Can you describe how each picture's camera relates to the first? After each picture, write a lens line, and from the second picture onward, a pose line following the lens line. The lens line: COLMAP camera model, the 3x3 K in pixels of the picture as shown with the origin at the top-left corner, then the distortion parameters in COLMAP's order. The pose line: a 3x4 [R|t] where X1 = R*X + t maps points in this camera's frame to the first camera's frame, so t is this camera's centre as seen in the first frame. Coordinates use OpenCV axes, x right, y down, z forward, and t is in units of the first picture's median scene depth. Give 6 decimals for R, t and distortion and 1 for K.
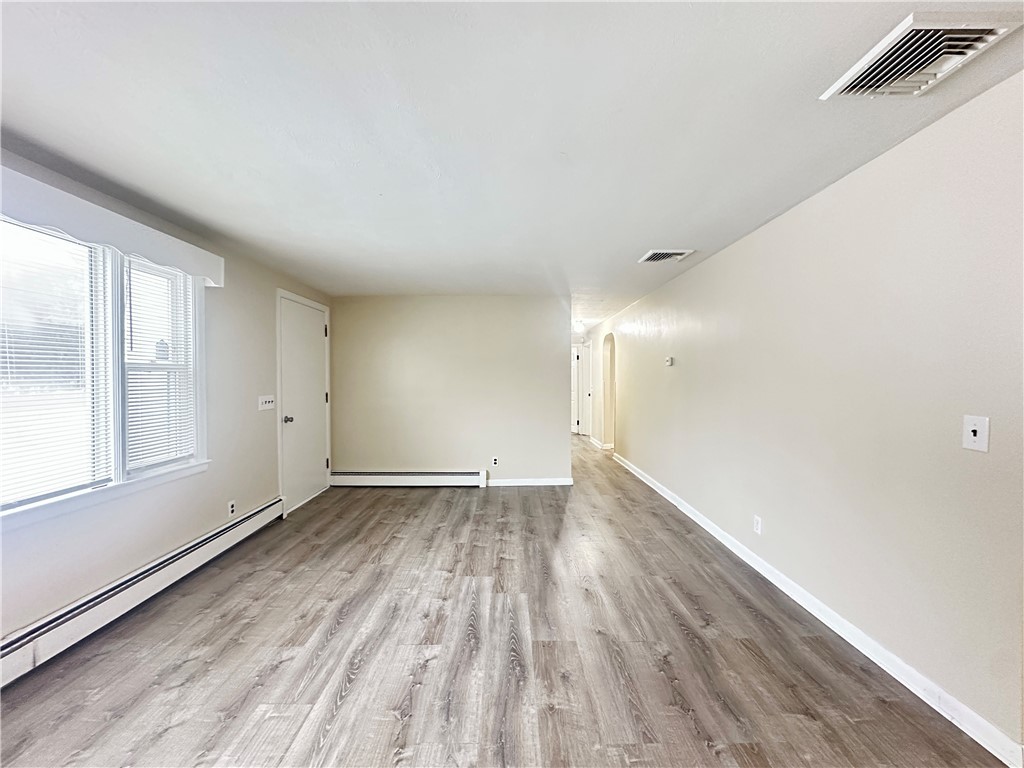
lens RADIAL K [[407.1, 0, 512.0], [0, 407.1, 384.0], [0, 0, 1]] dist [-0.002989, 0.000276]
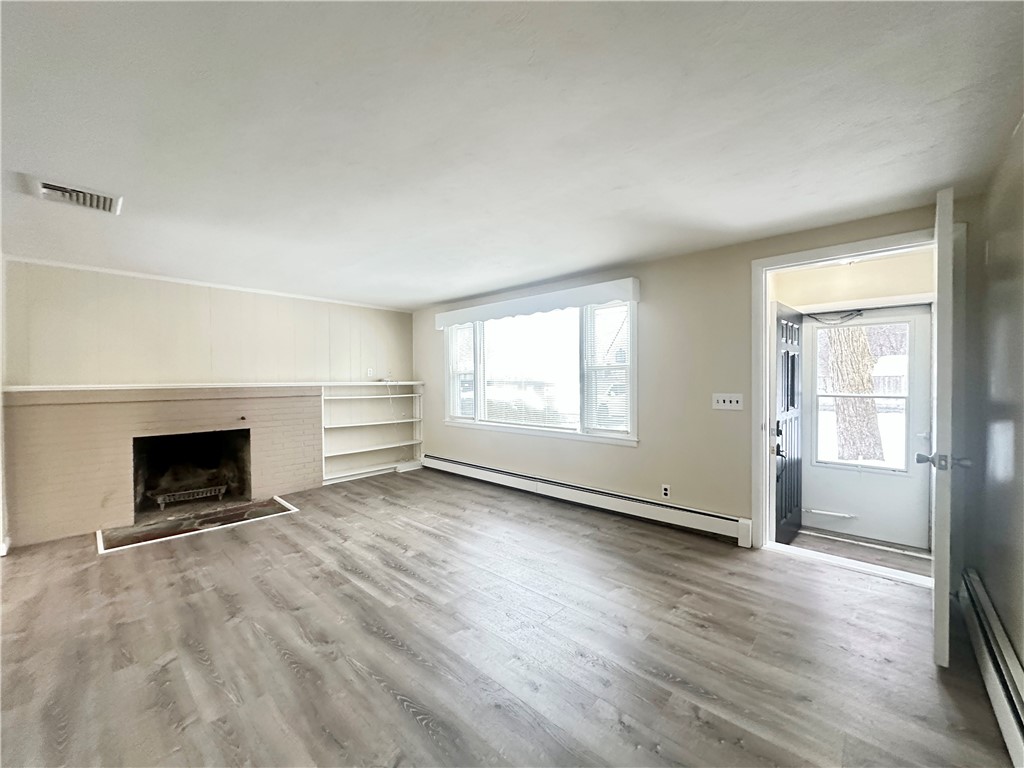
lens RADIAL K [[402.5, 0, 512.0], [0, 402.5, 384.0], [0, 0, 1]] dist [-0.002711, -0.000339]
pose [[-0.683173, 0.019235, -0.730003, 0.578549], [-0.000751, 0.999634, 0.027043, -0.027363], [0.730256, 0.019023, -0.682909, 2.074524]]
